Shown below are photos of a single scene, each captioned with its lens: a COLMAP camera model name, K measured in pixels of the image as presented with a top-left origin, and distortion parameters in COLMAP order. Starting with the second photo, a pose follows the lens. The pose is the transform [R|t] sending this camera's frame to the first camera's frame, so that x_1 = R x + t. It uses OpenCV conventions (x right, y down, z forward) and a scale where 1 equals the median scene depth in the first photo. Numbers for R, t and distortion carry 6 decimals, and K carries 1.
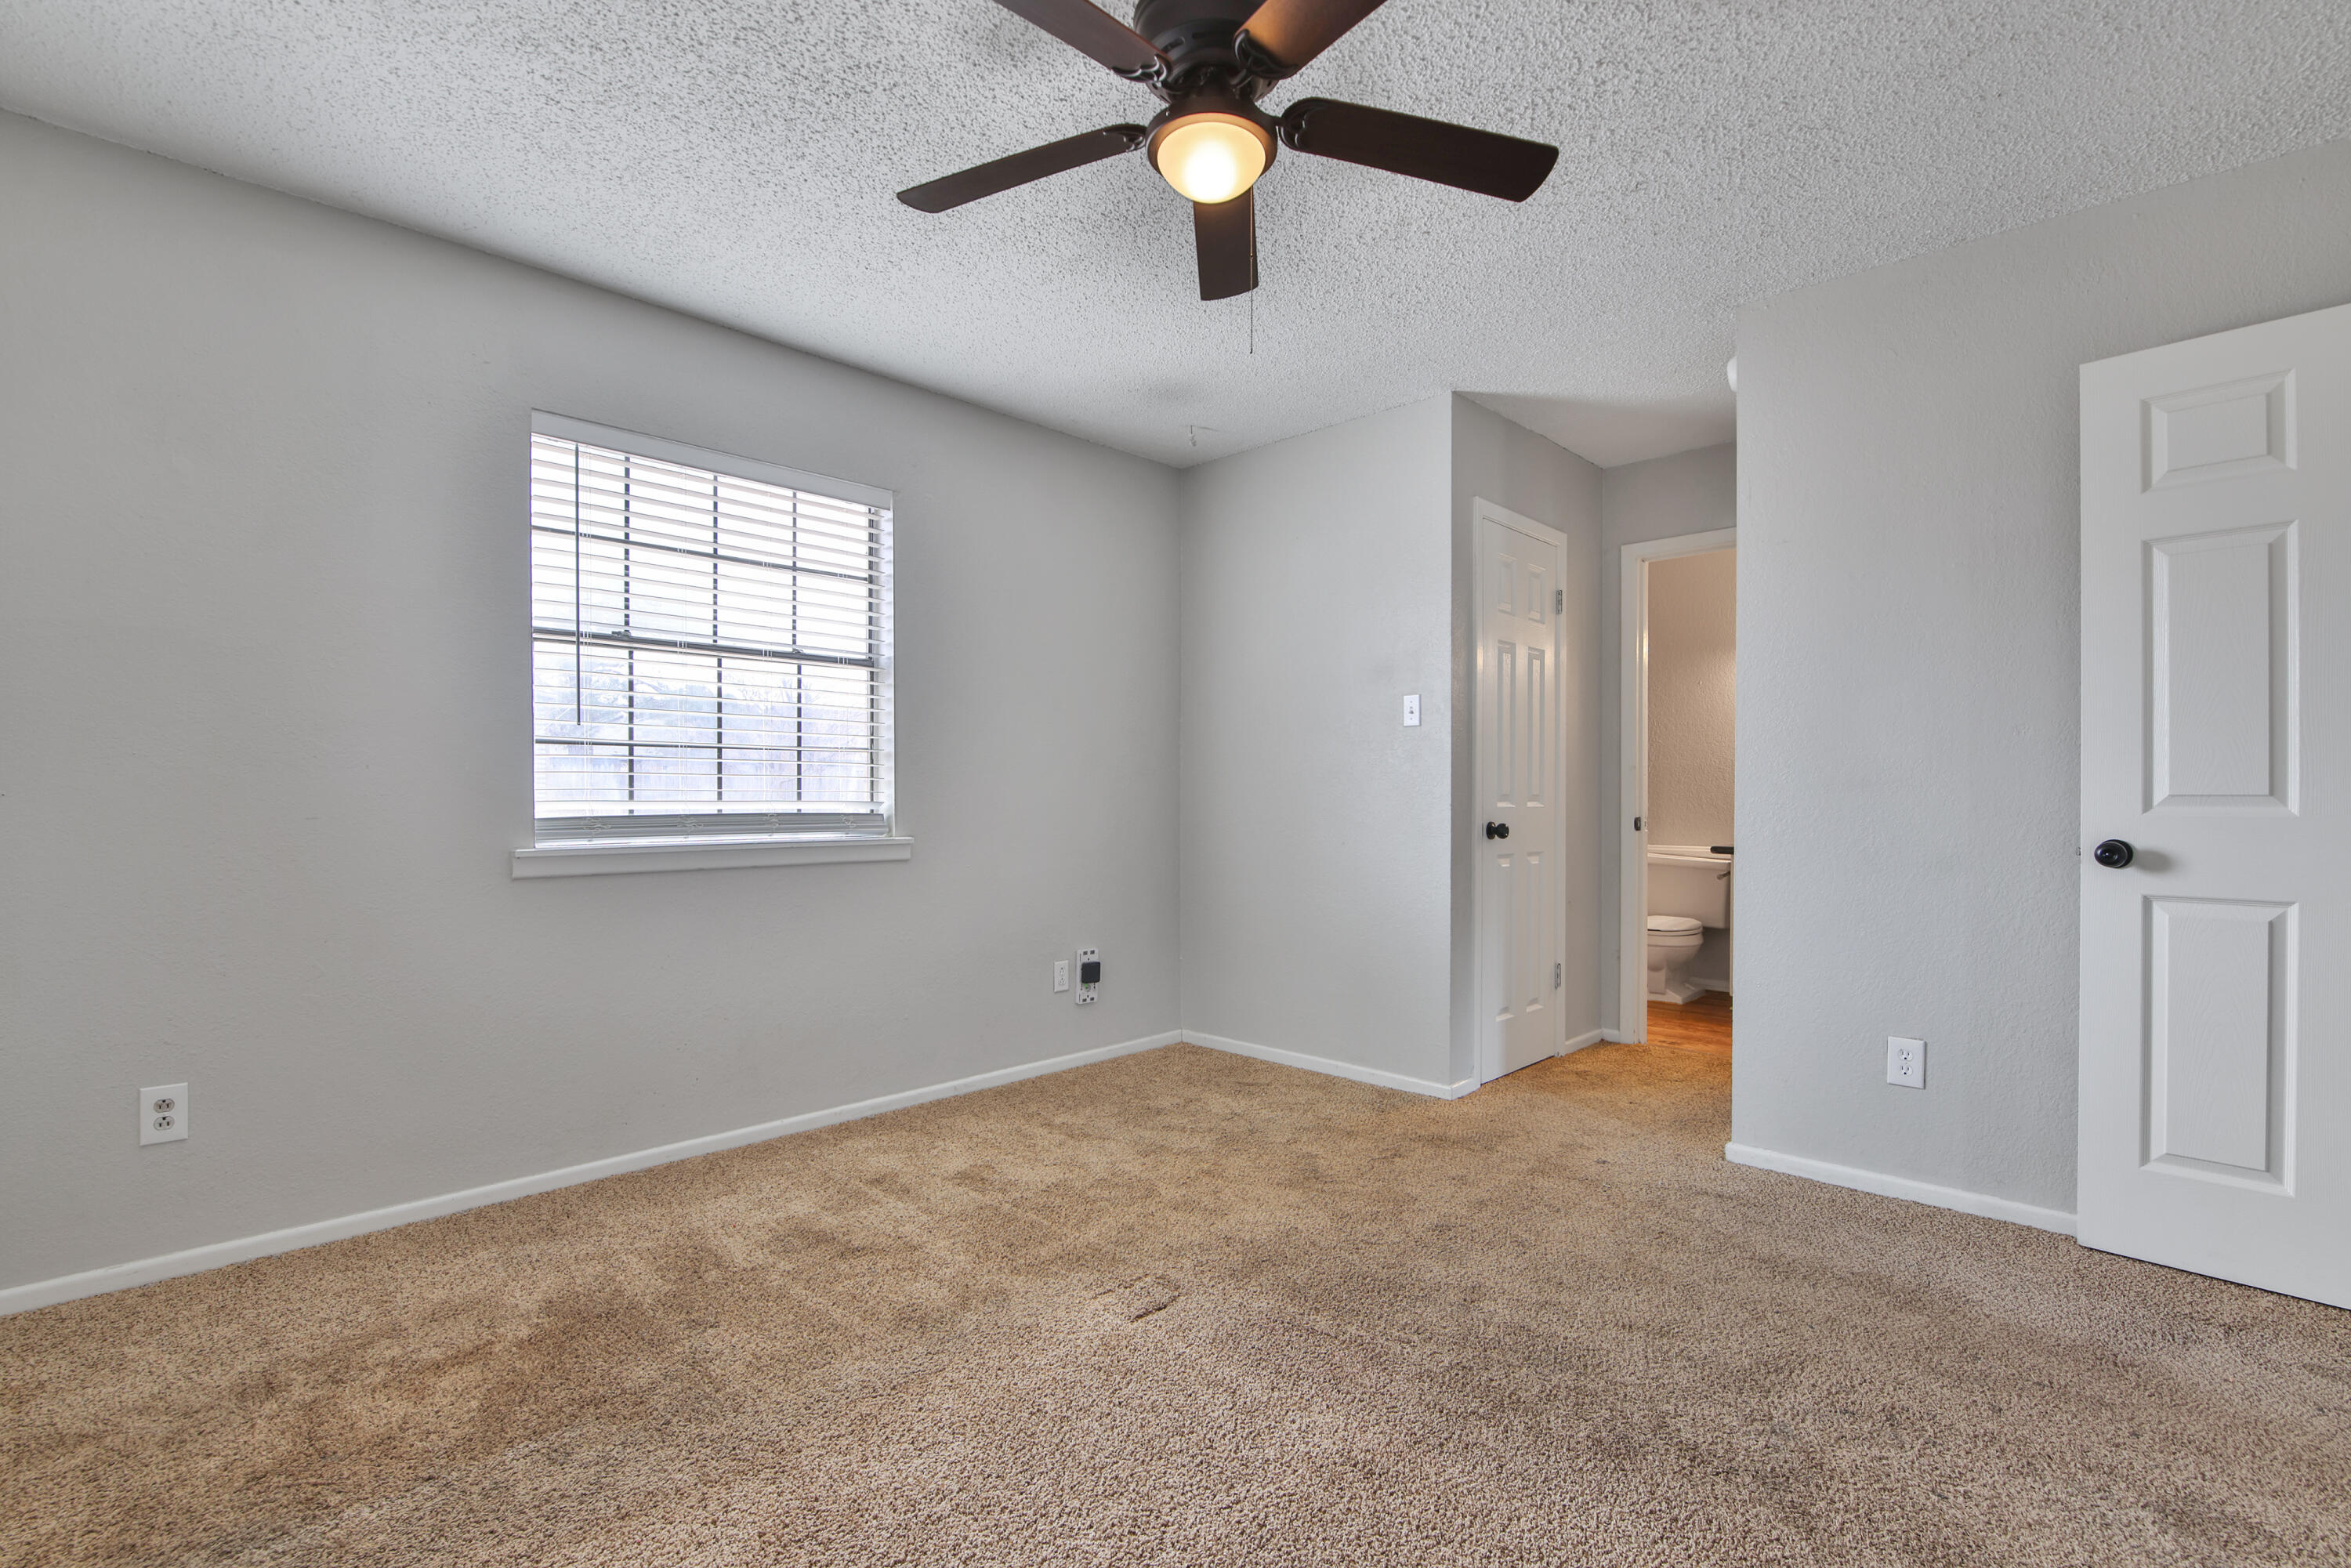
lens RADIAL K [[1095.8, 0, 1179.0], [0, 1095.8, 758.5], [0, 0, 1]] dist [0.000113, -0.009340]
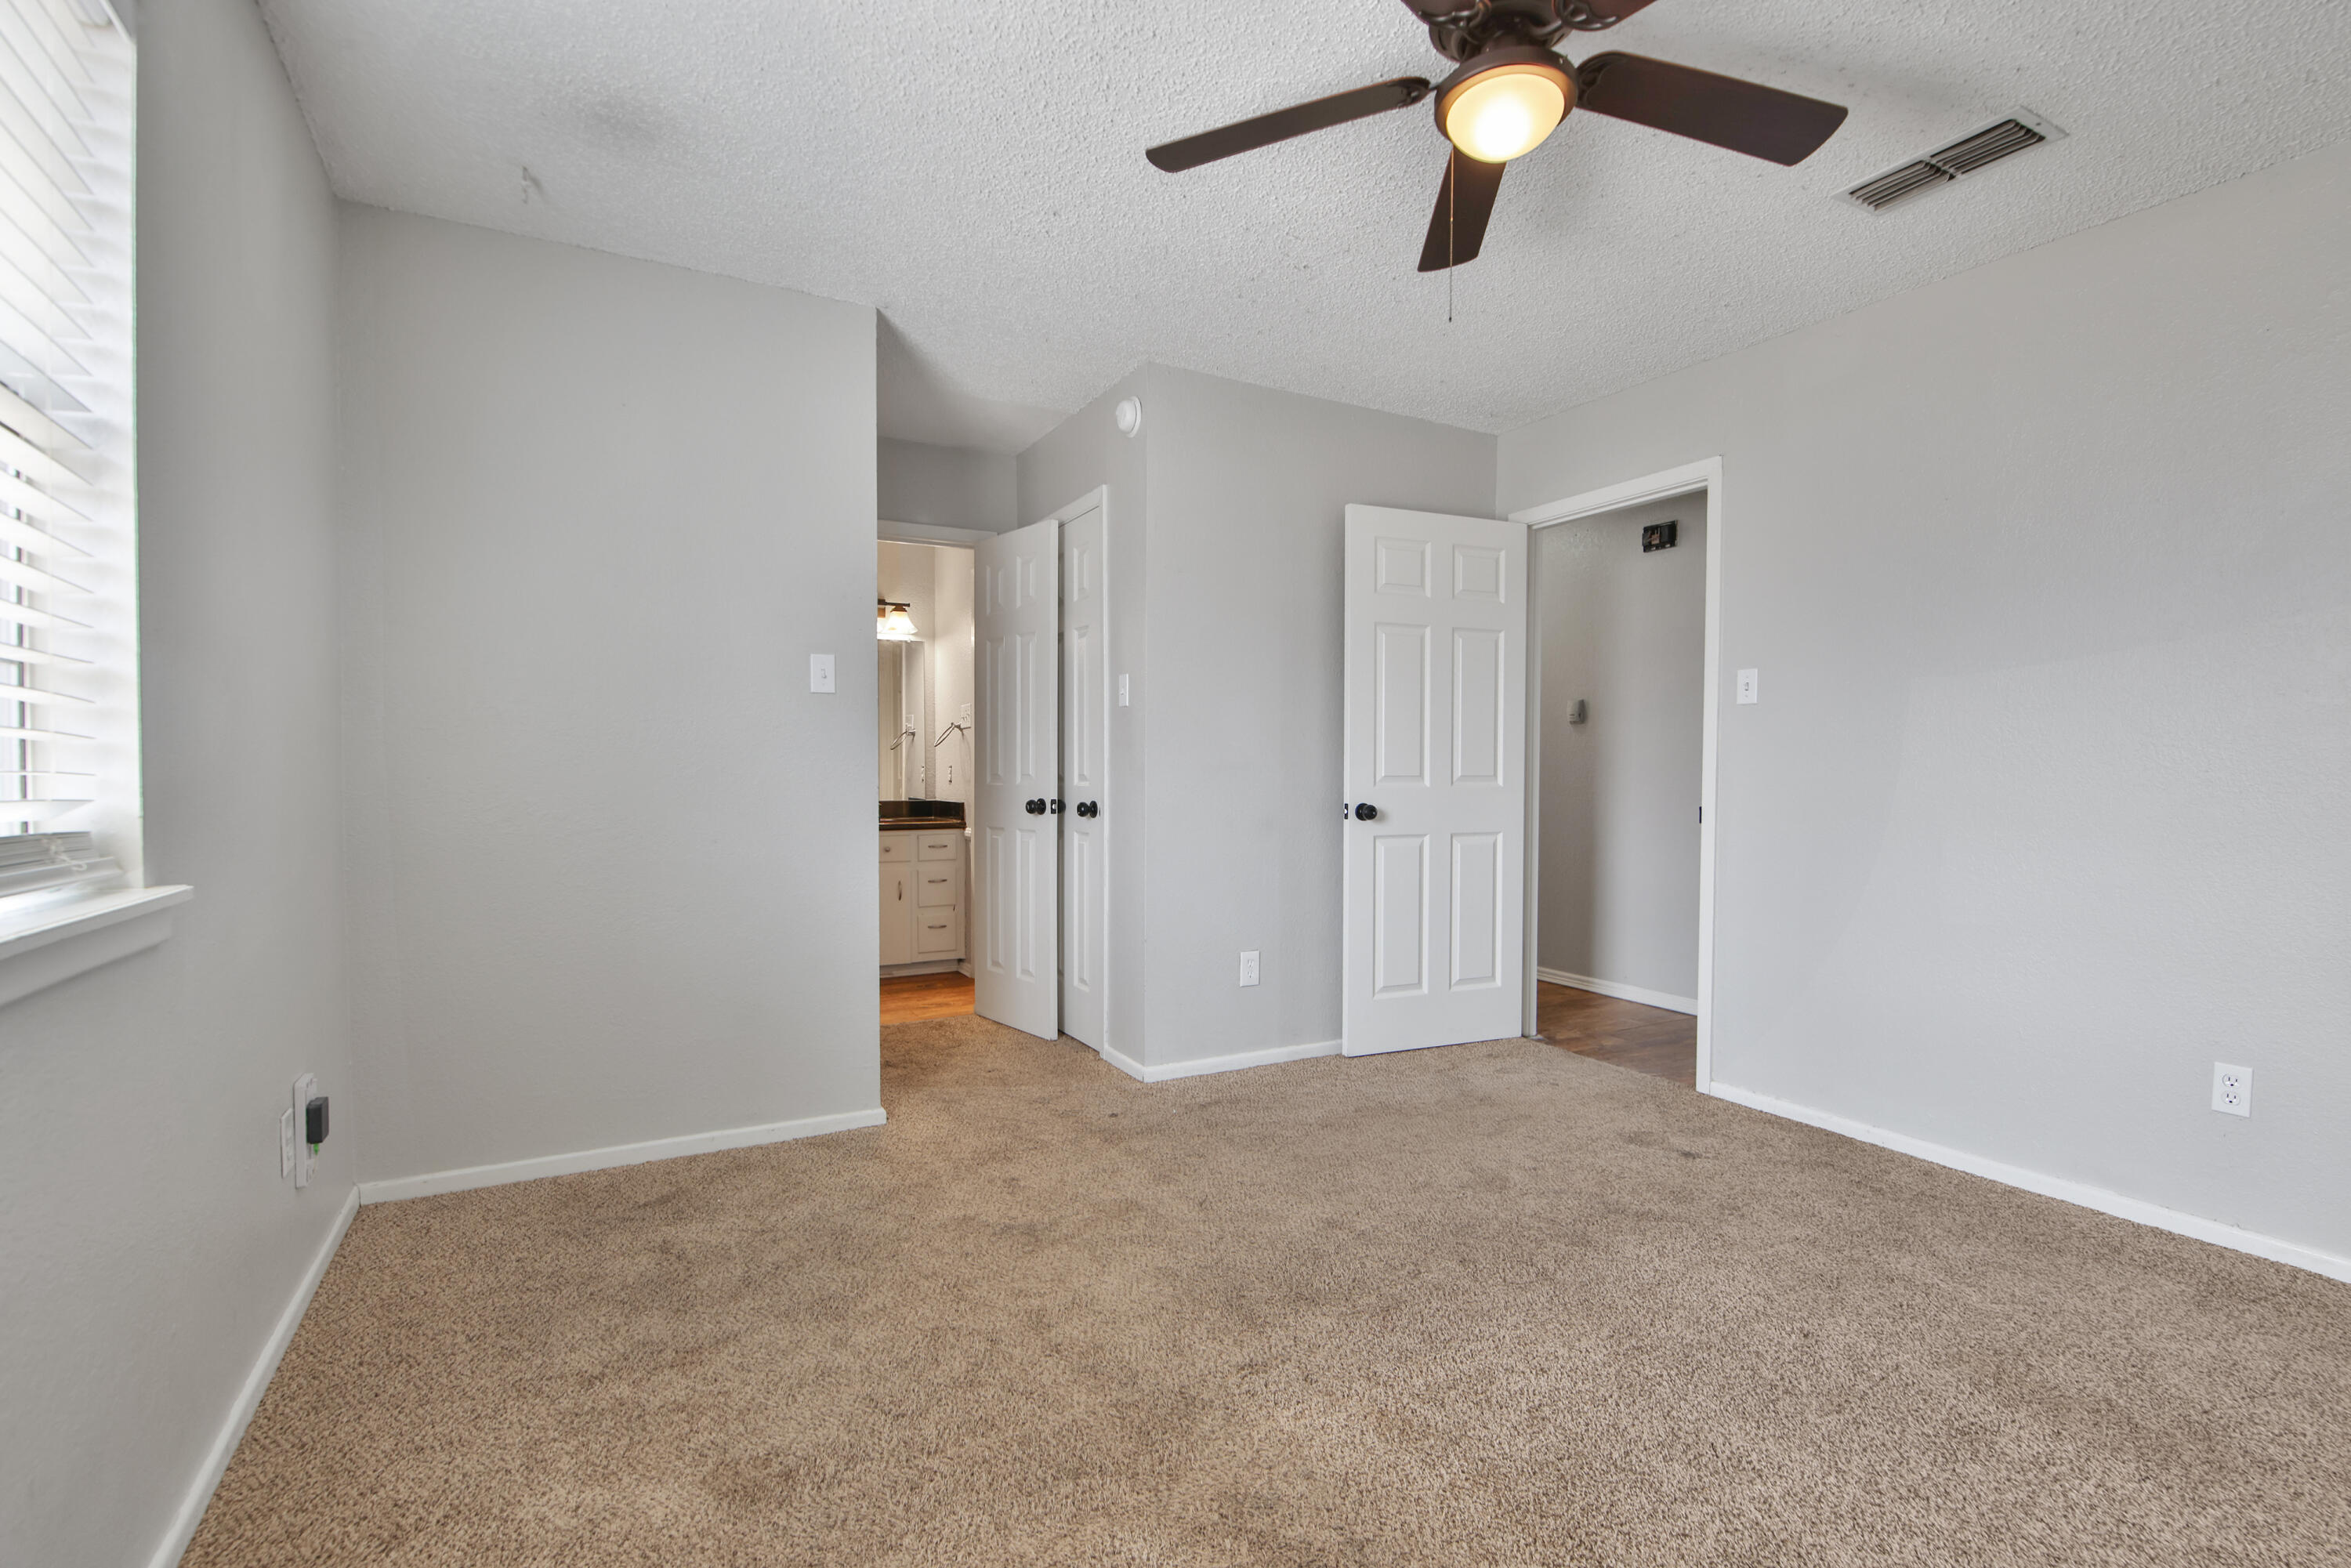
lens RADIAL K [[1091.0, 0, 1175.5], [0, 1091.0, 784.0], [0, 0, 1]] dist [0.000398, -0.009616]
pose [[0.283250, -0.010239, 0.958991, -0.605101], [-0.030917, 0.999326, 0.019802, 0.016378], [-0.958548, -0.035258, 0.282743, 0.621380]]
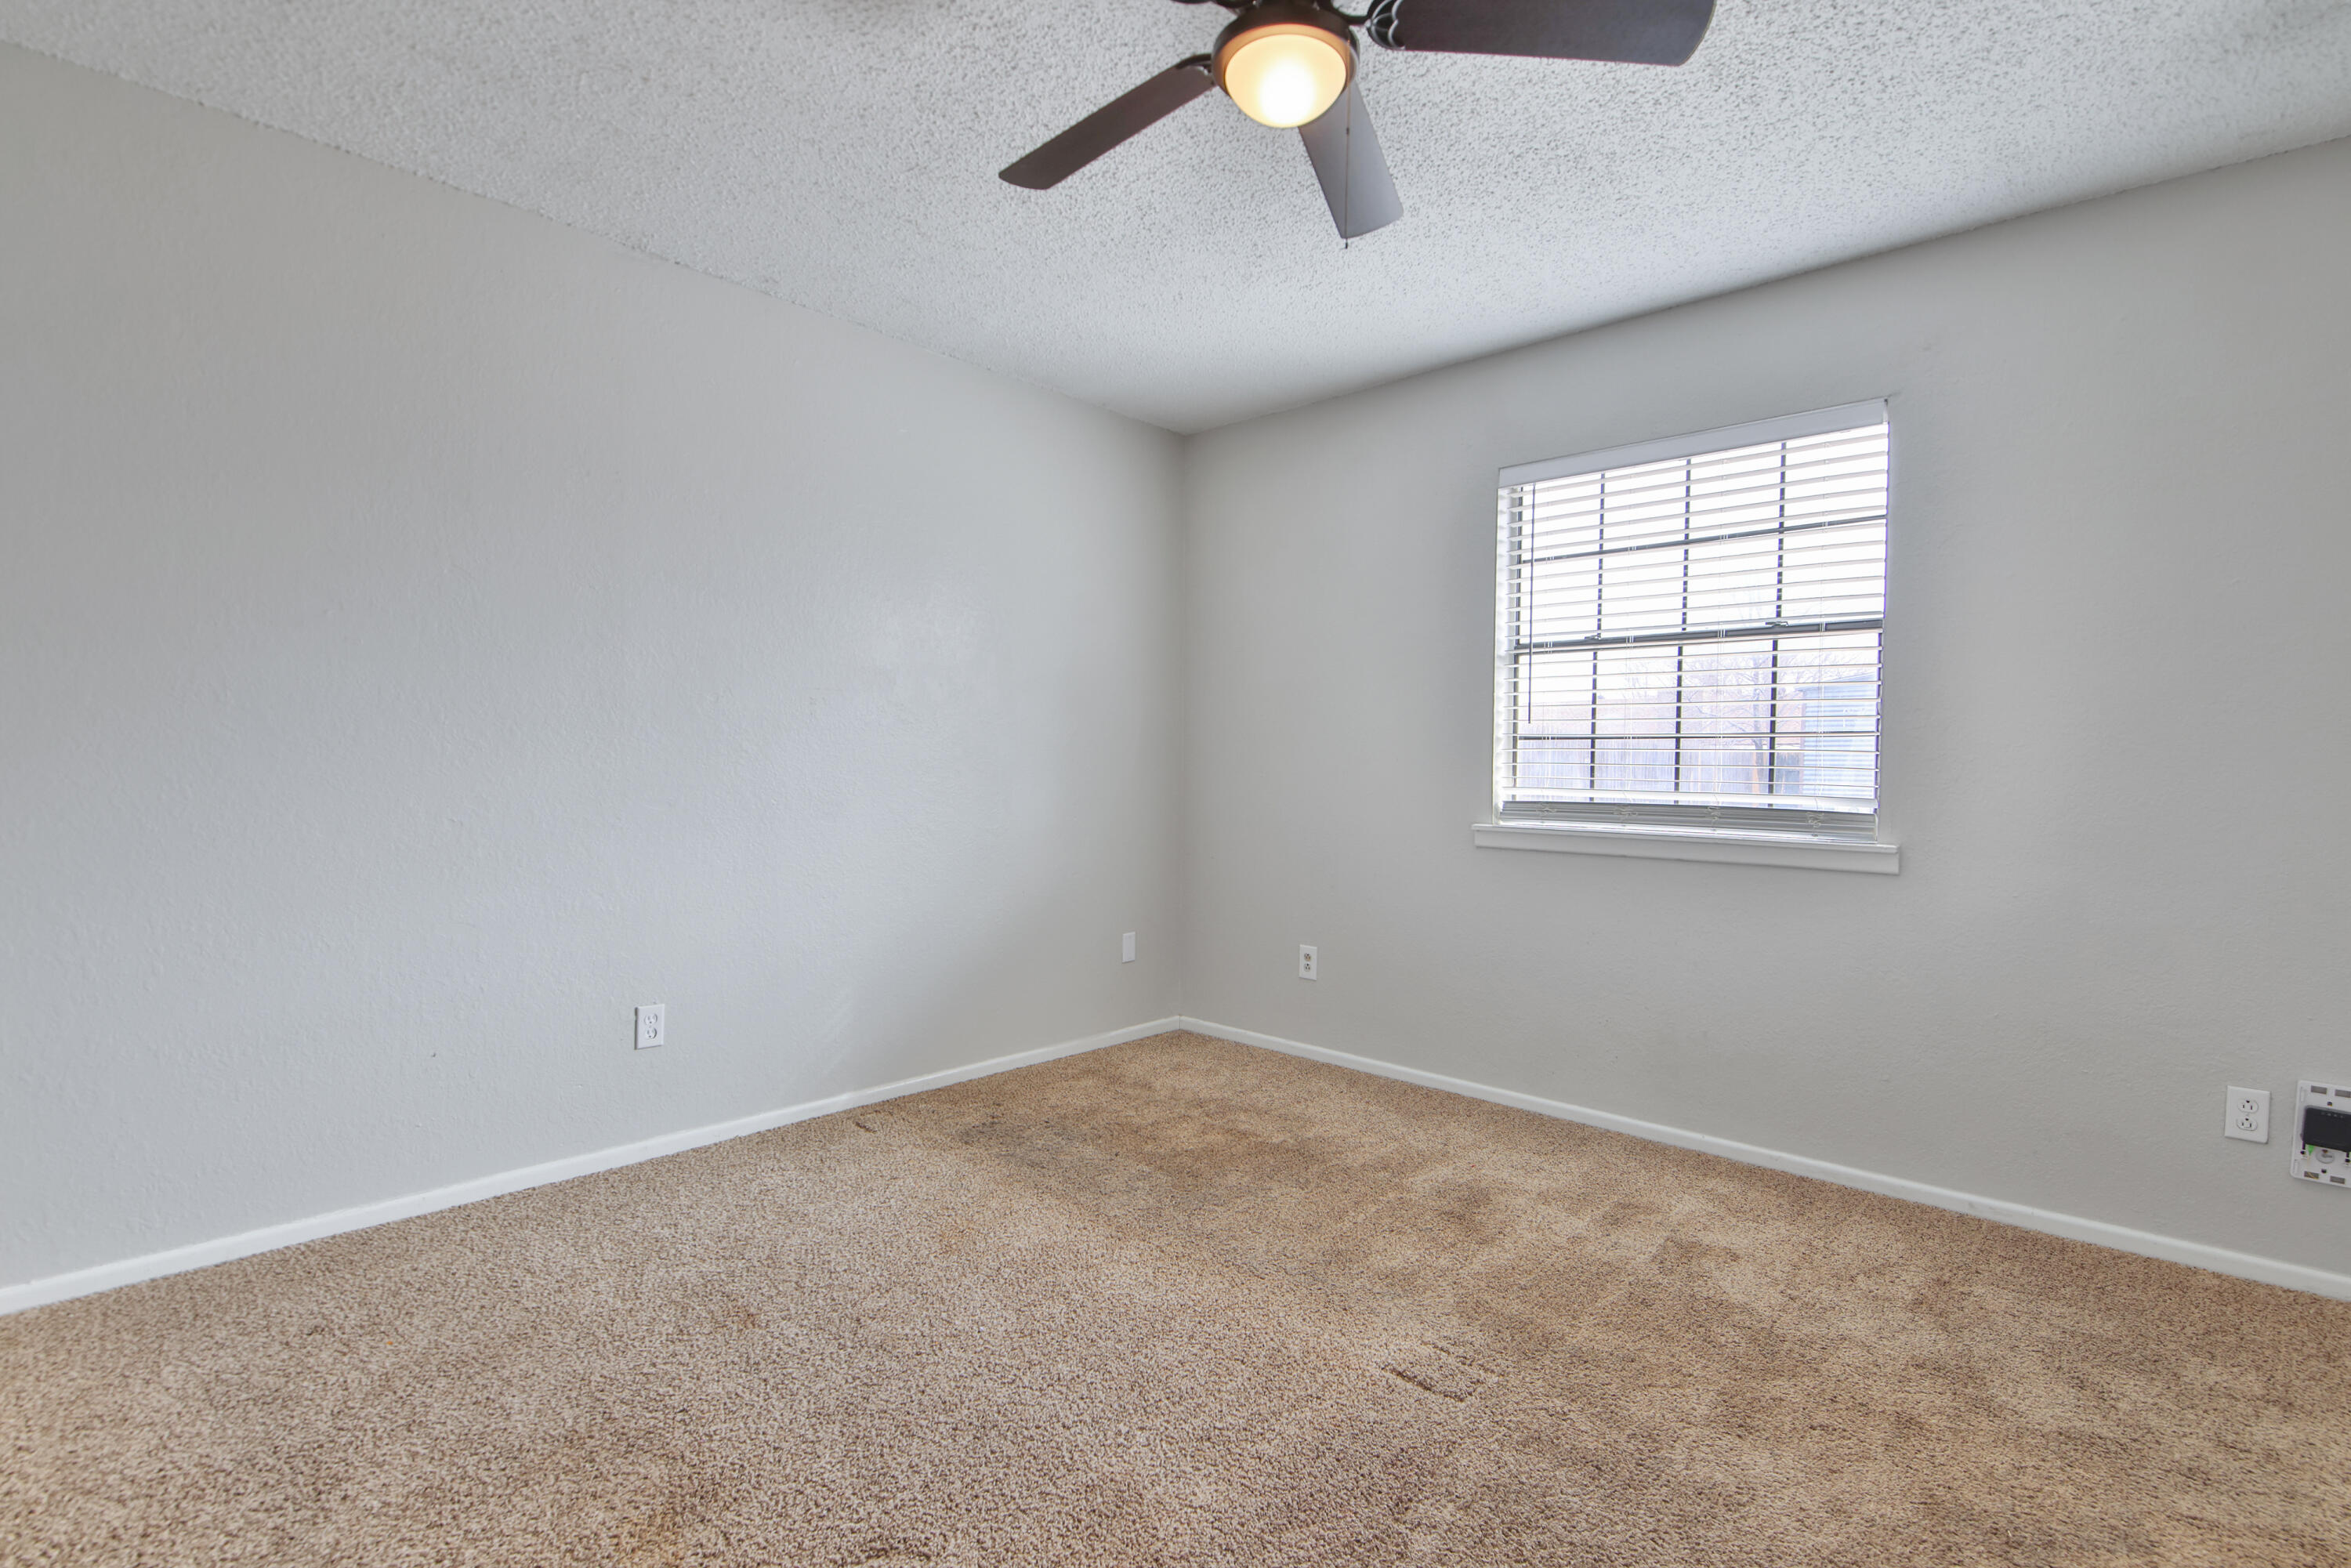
lens RADIAL K [[1066.2, 0, 1182.6], [0, 1066.2, 779.7], [0, 0, 1]] dist [0.000455, -0.007823]
pose [[0.025003, 0.001548, -0.999686, 0.559011], [0.008218, 0.999965, 0.001754, 0.024086], [0.999654, -0.008260, 0.024990, 0.564844]]
